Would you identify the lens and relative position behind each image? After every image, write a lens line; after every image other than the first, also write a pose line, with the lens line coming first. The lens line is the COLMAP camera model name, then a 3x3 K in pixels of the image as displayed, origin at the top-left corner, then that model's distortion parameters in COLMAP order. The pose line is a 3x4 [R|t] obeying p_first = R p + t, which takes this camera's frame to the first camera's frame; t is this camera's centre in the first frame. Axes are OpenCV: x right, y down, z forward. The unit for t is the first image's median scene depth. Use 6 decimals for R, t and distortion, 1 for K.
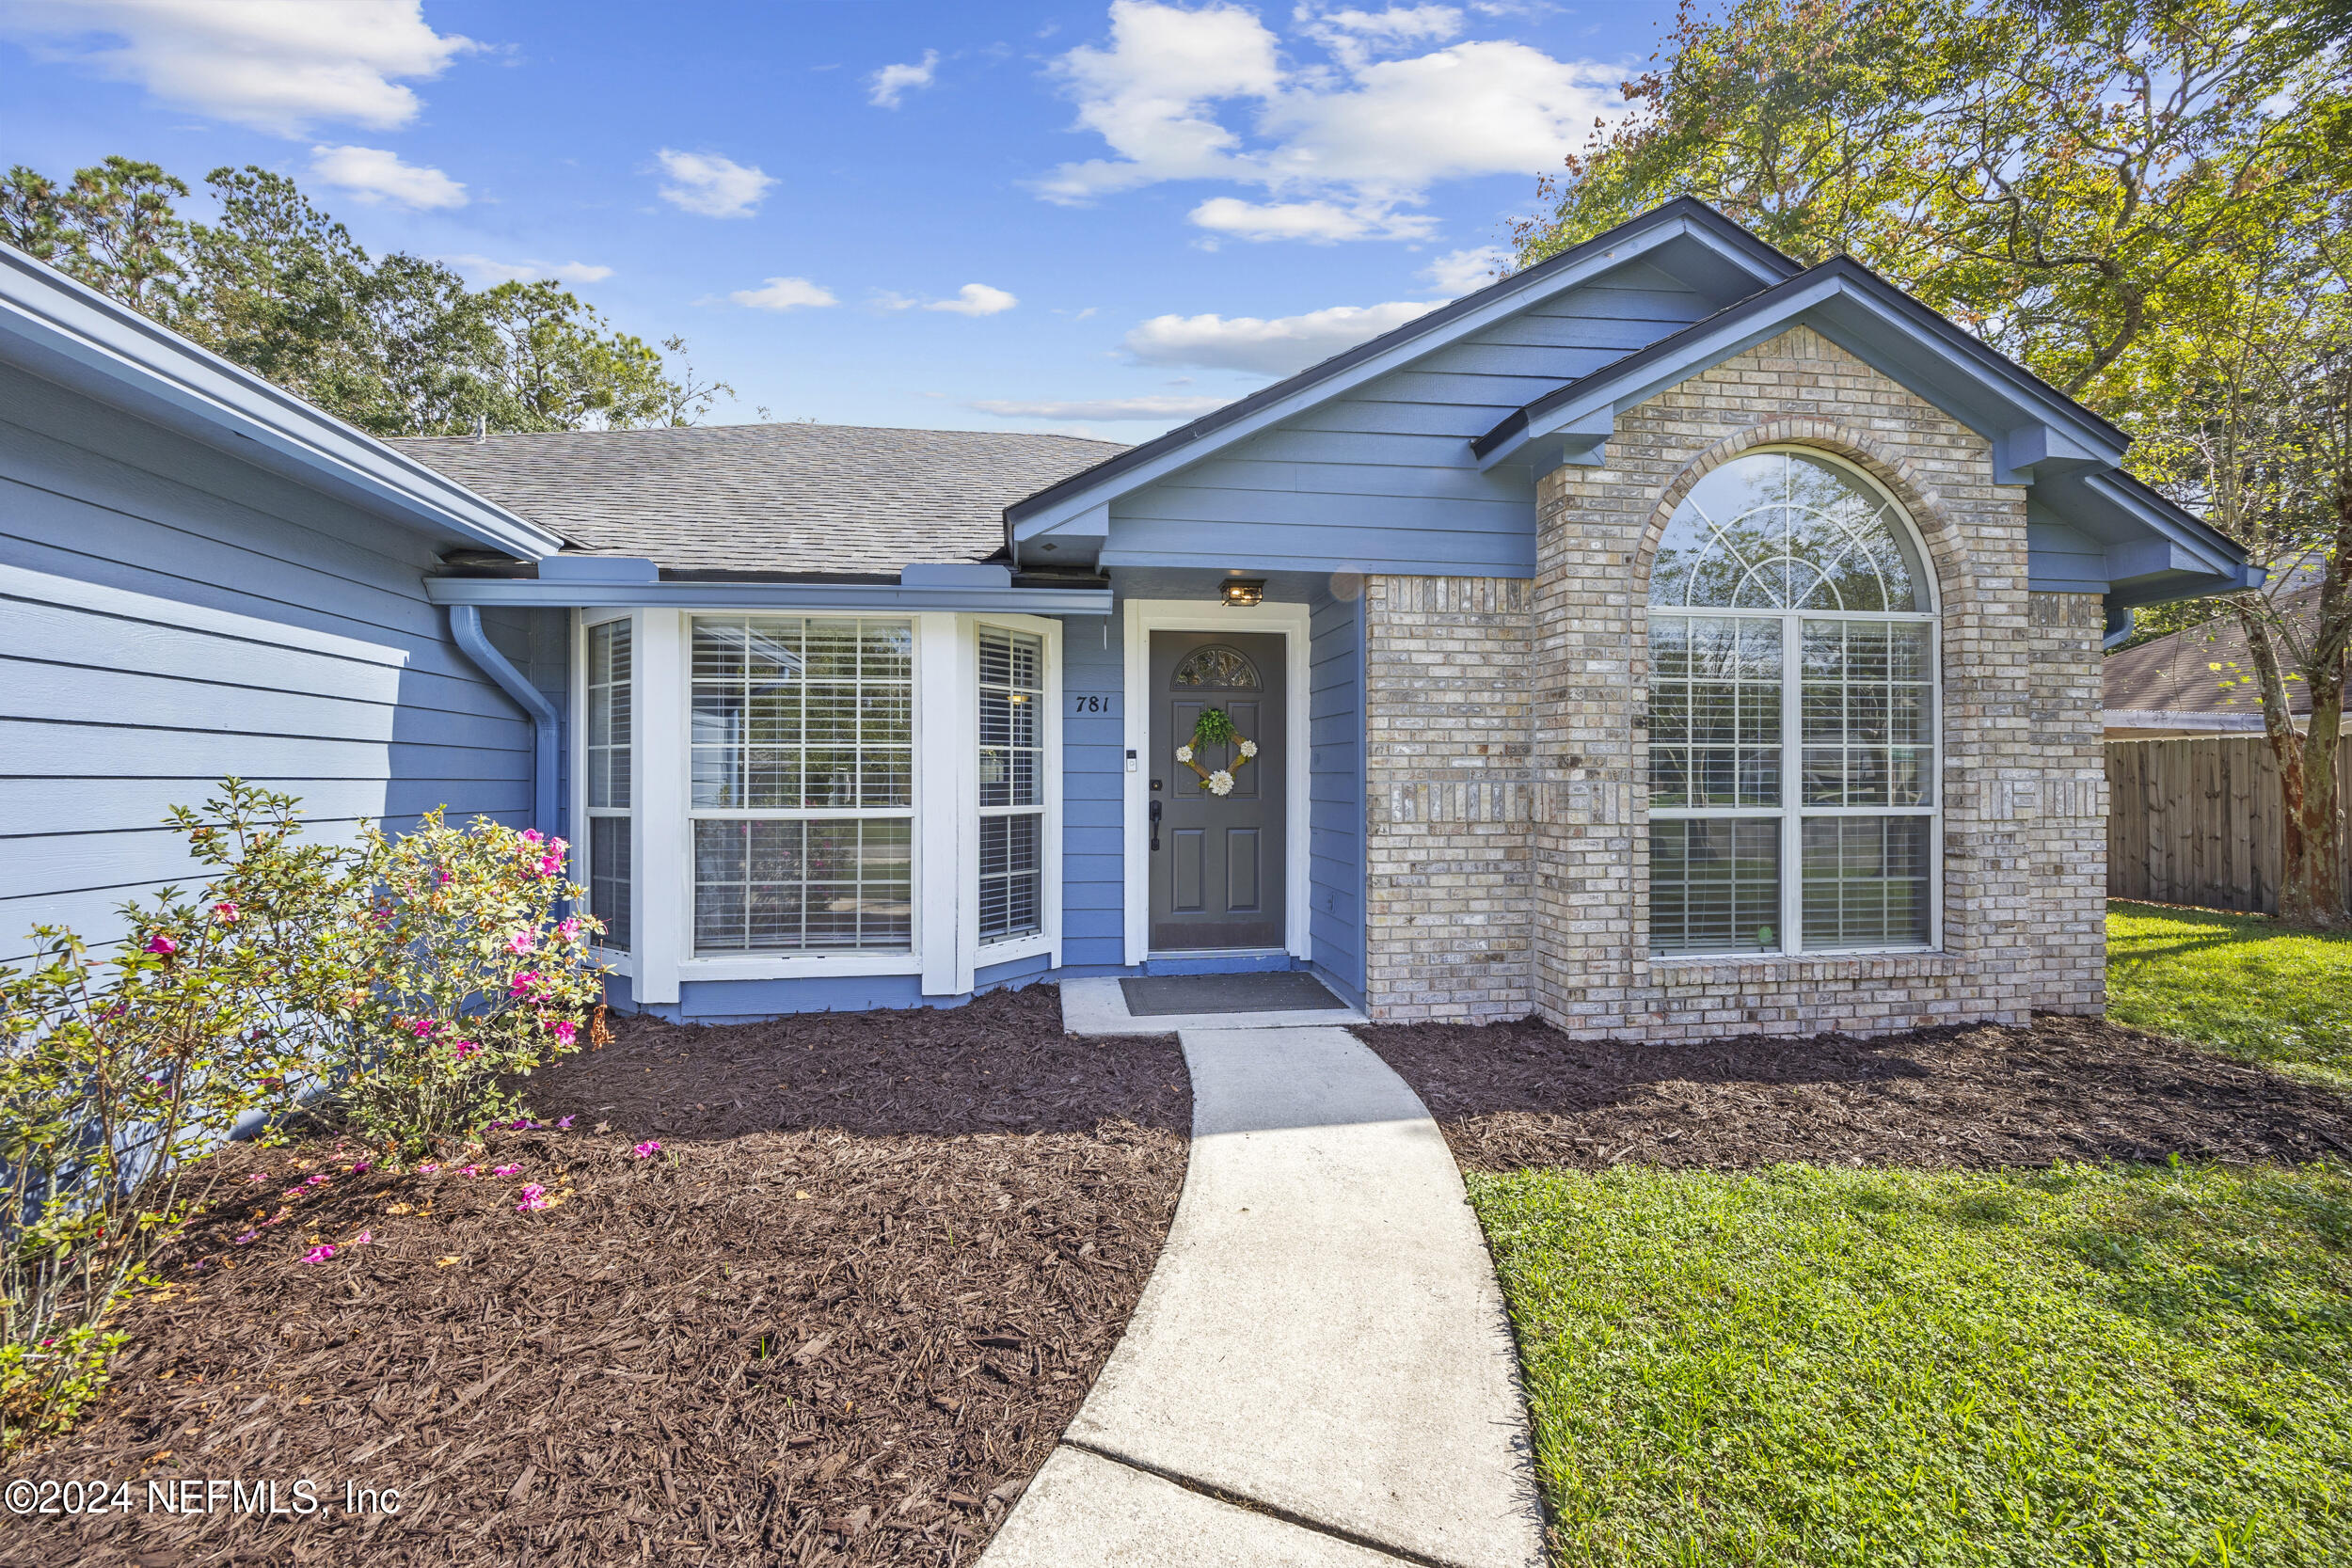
lens RADIAL K [[882.6, 0, 1155.2], [0, 882.6, 781.9], [0, 0, 1]] dist [-0.003153, -0.000355]
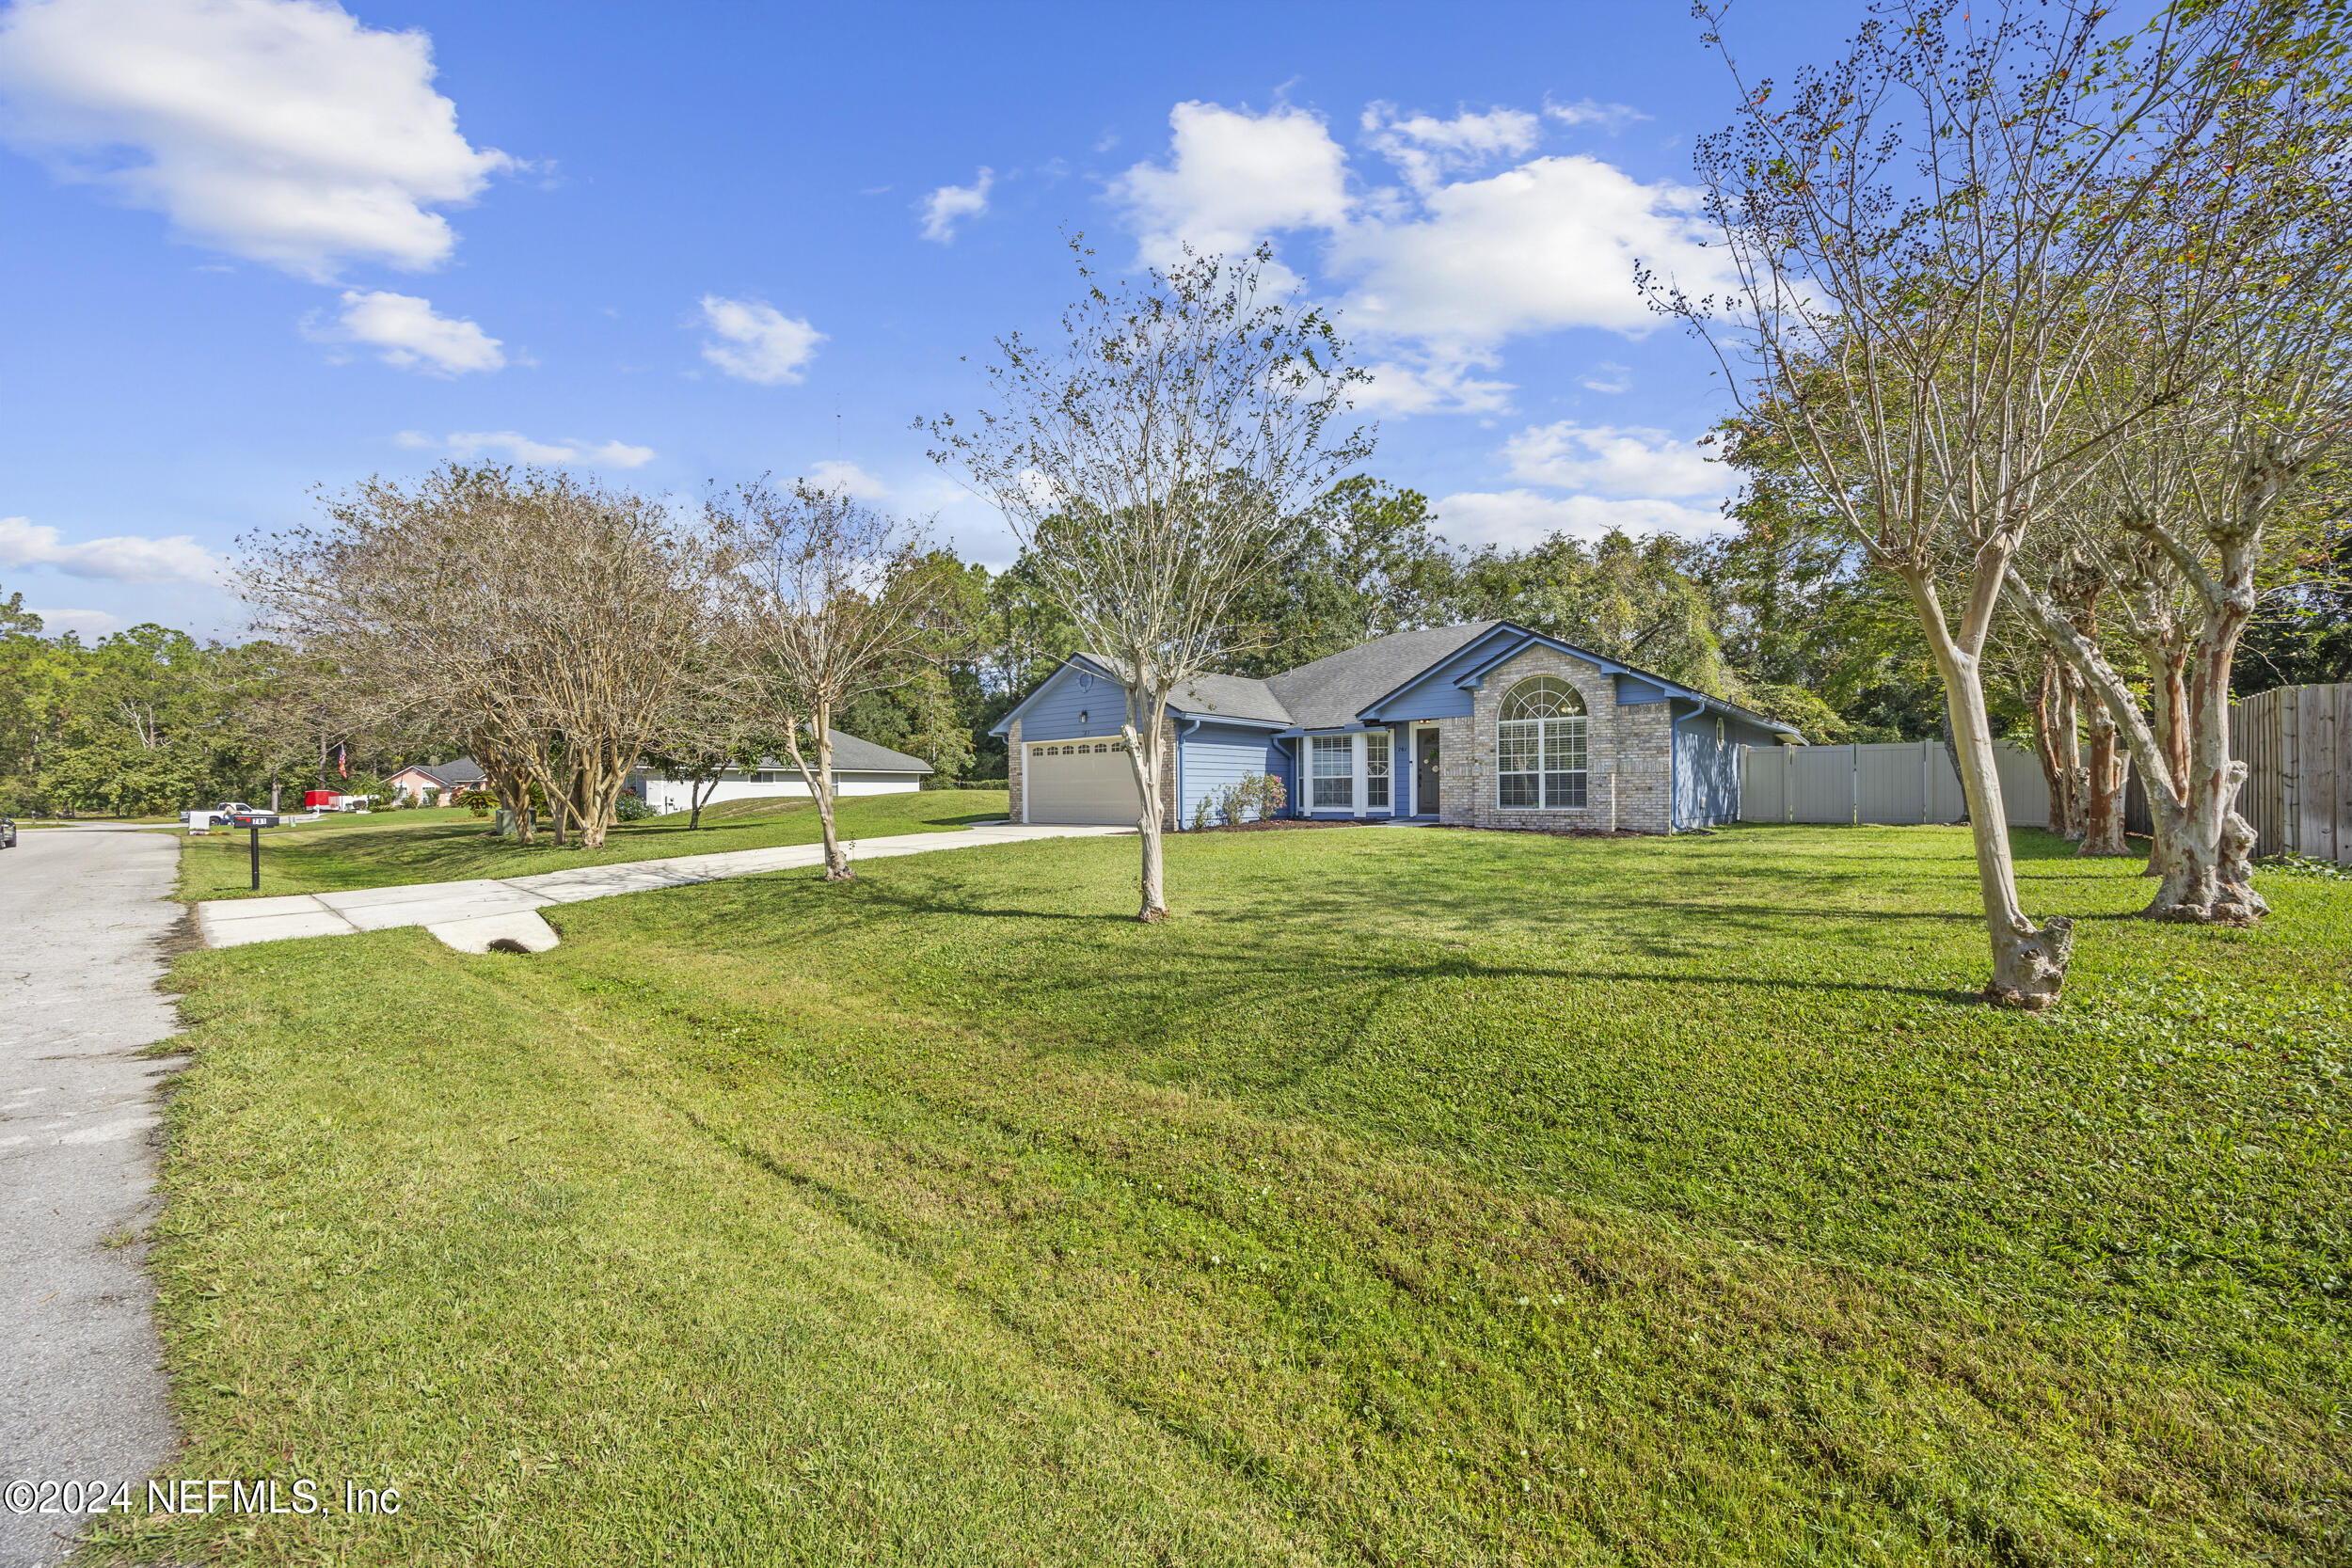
lens RADIAL K [[882.6, 0, 1165.0], [0, 882.6, 783.7], [0, 0, 1]] dist [-0.003153, -0.000355]
pose [[0.645204, -0.011233, -0.763928, 2.549294], [0.007683, 0.999937, -0.008214, 0.100175], [0.763972, -0.000570, 0.645249, -2.639102]]
